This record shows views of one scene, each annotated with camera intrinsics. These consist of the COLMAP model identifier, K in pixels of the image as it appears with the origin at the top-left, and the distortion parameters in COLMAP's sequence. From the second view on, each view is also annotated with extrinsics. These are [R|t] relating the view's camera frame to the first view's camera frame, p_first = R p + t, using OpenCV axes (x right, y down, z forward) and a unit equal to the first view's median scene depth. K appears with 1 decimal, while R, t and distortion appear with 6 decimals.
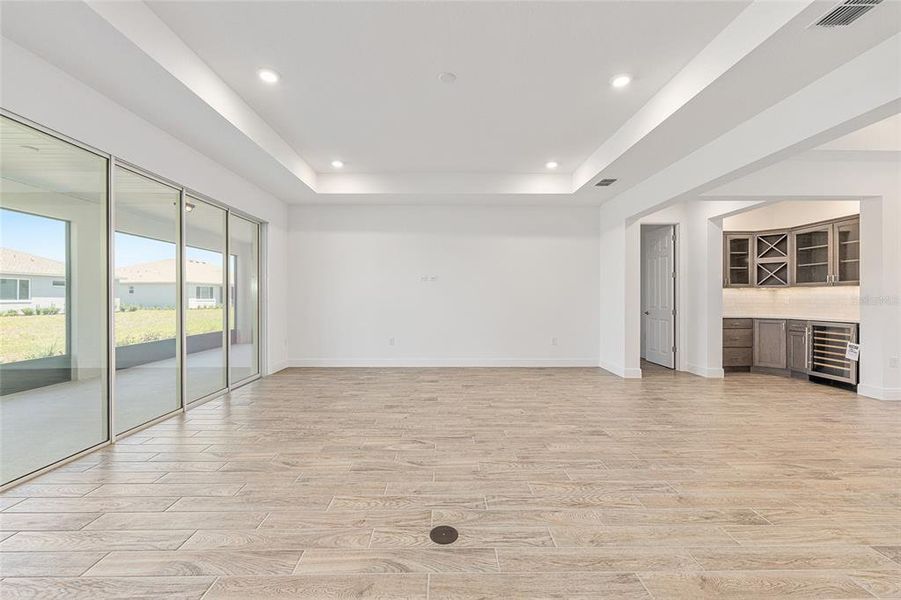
lens RADIAL K [[363.0, 0, 453.2], [0, 363.0, 298.3], [0, 0, 1]] dist [0.011275, 0.000355]
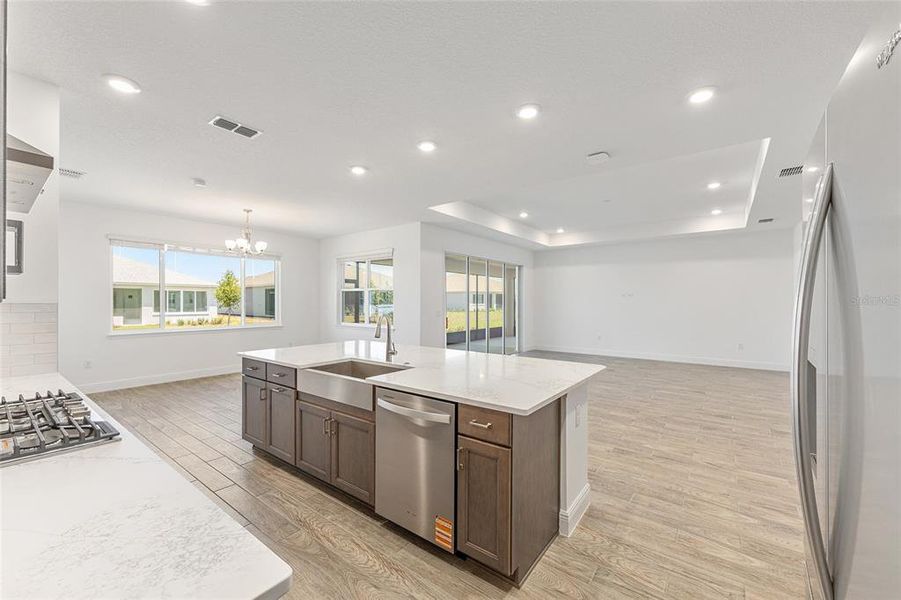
lens RADIAL K [[375.6, 0, 447.3], [0, 375.6, 302.2], [0, 0, 1]] dist [-0.002923, -0.000084]
pose [[0.783755, 0.002215, -0.621066, 0.349230], [-0.001503, 0.999997, 0.001670, -0.033610], [0.621068, -0.000375, 0.783757, -0.688475]]
